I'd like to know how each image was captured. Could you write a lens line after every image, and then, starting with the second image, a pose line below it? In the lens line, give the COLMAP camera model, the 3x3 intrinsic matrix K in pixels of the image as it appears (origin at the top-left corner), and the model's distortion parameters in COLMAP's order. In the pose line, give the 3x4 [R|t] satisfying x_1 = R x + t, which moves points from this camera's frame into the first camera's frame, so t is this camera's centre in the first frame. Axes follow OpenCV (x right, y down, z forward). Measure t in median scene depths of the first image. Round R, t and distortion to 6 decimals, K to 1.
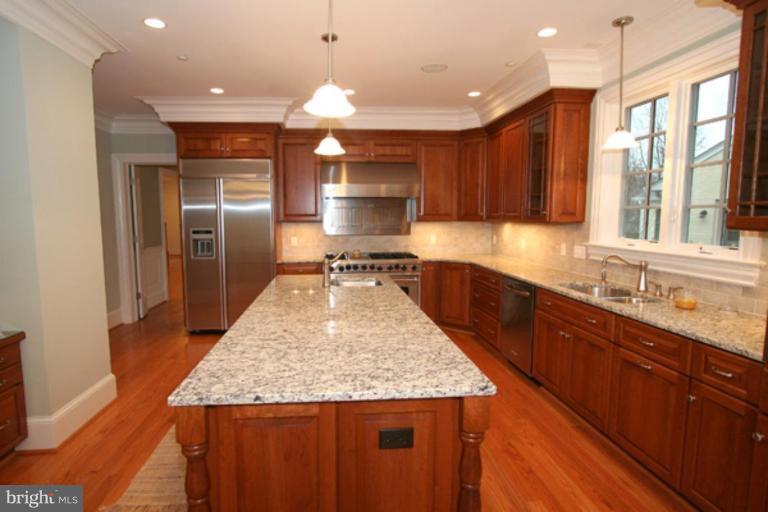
lens RADIAL K [[382.1, 0, 359.3], [0, 382.1, 254.5], [0, 0, 1]] dist [-0.007144, 0.000066]
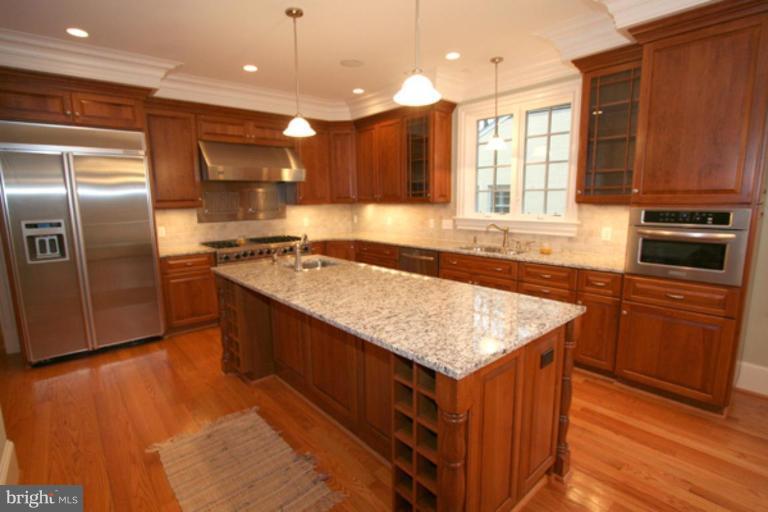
lens RADIAL K [[361.7, 0, 365.8], [0, 361.7, 254.1], [0, 0, 1]] dist [-0.000771, -0.000459]
pose [[0.817284, -0.098366, 0.567777, -0.338322], [0.072327, 0.995041, 0.068277, -0.008175], [-0.571678, -0.014736, 0.820346, 0.092253]]
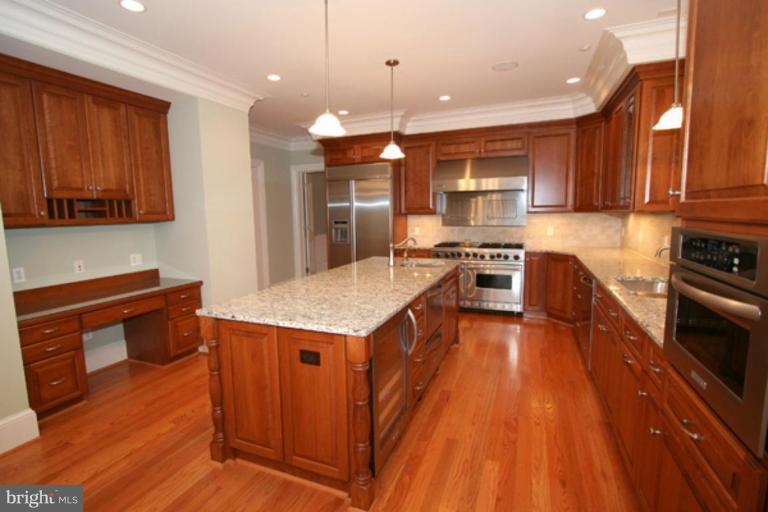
lens RADIAL K [[358.8, 0, 384.0], [0, 358.8, 256.0], [0, 0, 1]] dist [-0.001485, -0.000154]
pose [[0.899198, 0.042978, -0.435426, 0.282696], [-0.030671, 0.998908, 0.035256, 0.008032], [0.436466, -0.018347, 0.899534, -0.038692]]
